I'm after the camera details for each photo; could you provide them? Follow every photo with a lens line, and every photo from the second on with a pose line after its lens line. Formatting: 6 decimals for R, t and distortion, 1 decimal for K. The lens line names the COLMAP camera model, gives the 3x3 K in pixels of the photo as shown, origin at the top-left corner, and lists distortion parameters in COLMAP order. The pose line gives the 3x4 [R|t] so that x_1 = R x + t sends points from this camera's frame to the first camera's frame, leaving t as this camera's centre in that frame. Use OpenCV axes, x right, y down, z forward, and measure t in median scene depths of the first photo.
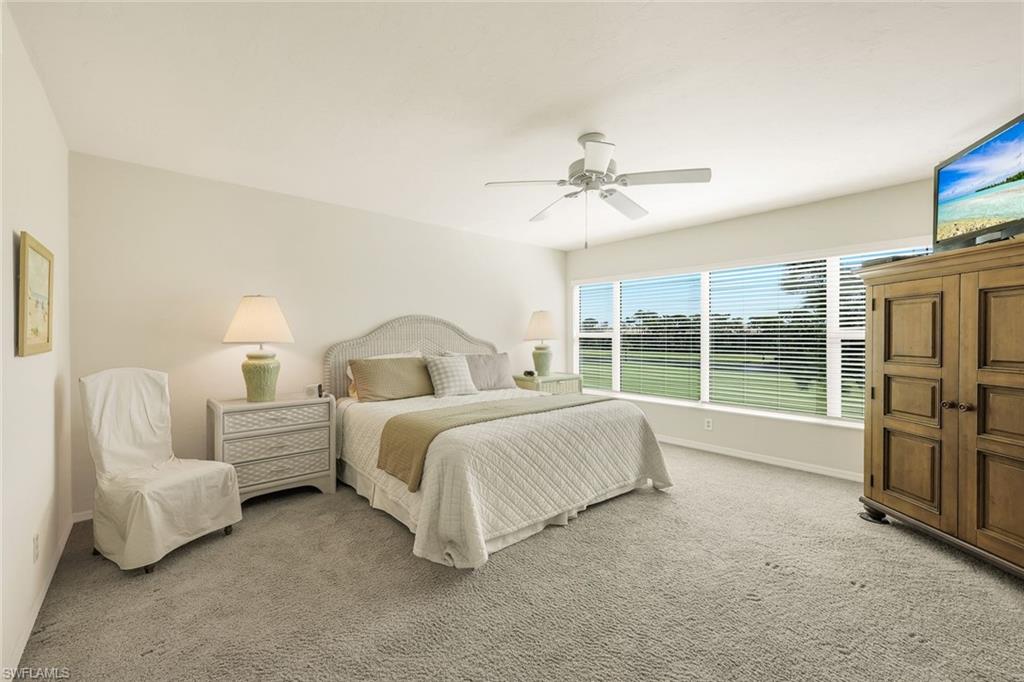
lens RADIAL K [[415.1, 0, 512.0], [0, 415.1, 341.0], [0, 0, 1]] dist [0.000499, 0.000161]
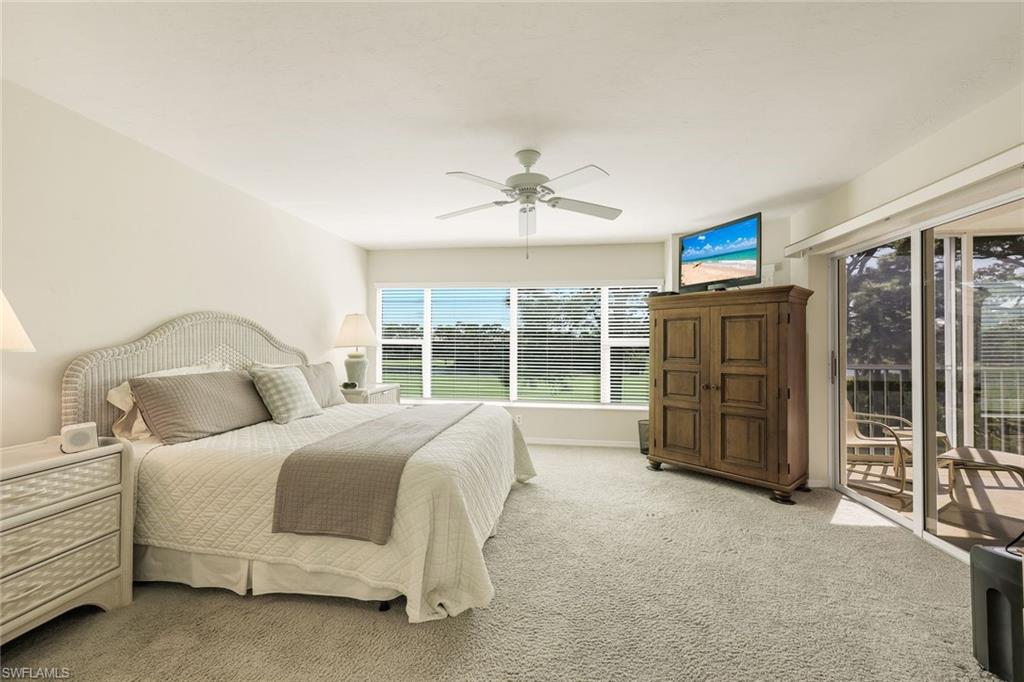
lens RADIAL K [[413.5, 0, 509.7], [0, 413.5, 340.7], [0, 0, 1]] dist [0.001724, 0.000303]
pose [[0.759345, 0.010314, 0.650607, -0.426970], [0.001289, 0.999849, -0.017354, 0.000332], [-0.650687, 0.014016, 0.759216, 0.197475]]
